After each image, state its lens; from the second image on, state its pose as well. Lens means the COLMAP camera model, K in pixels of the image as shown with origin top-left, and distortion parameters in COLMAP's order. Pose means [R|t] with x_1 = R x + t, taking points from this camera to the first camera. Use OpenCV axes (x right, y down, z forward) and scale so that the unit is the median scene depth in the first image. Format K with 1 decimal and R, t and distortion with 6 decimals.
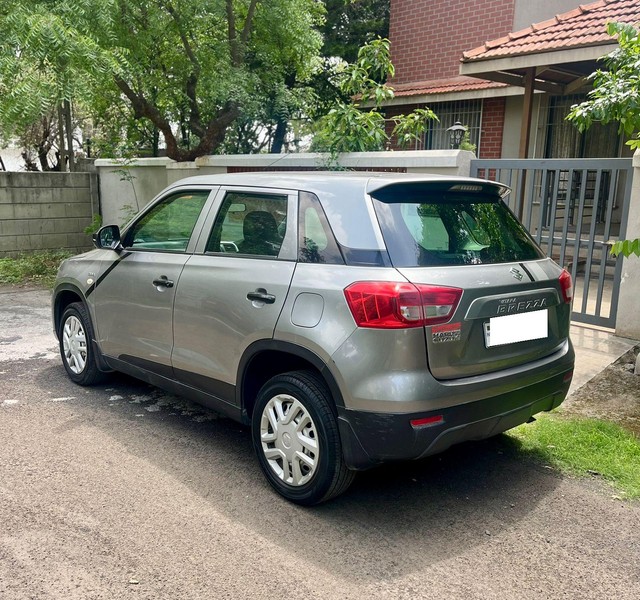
lens RADIAL K [[633.4, 0, 320.0], [0, 633.4, 300.0], [0, 0, 1]] dist [0.017598, 0.010032]
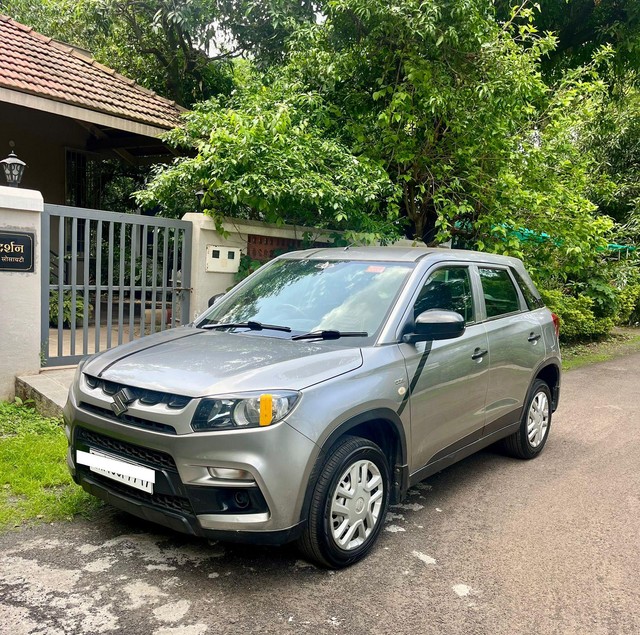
lens RADIAL K [[636.2, 0, 318.1], [0, 636.2, 327.3], [0, 0, 1]] dist [0.021029, 0.014049]
pose [[-0.112480, -0.140867, 0.983618, -1.105038], [0.118296, 0.980962, 0.154014, -0.235346], [-0.986587, 0.133682, -0.093674, 1.188636]]
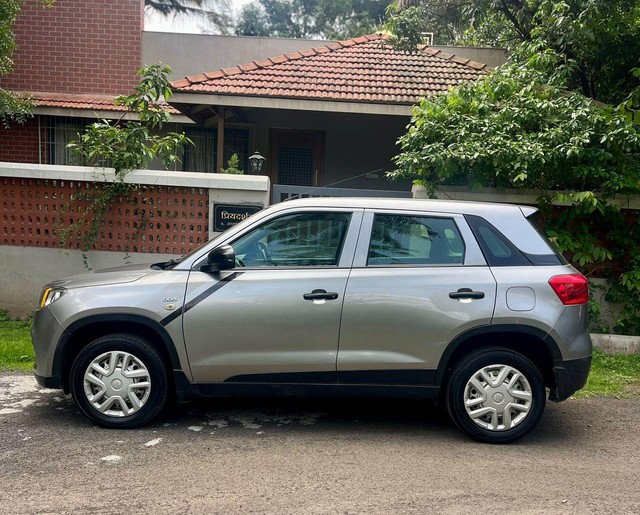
lens RADIAL K [[624.9, 0, 322.4], [0, 624.9, 281.5], [0, 0, 1]] dist [0.027583, 0.016952]
pose [[0.699979, -0.063780, 0.711310, -0.874874], [0.100121, 0.994932, -0.009315, -0.035839], [-0.707111, 0.077737, 0.702817, 0.209764]]
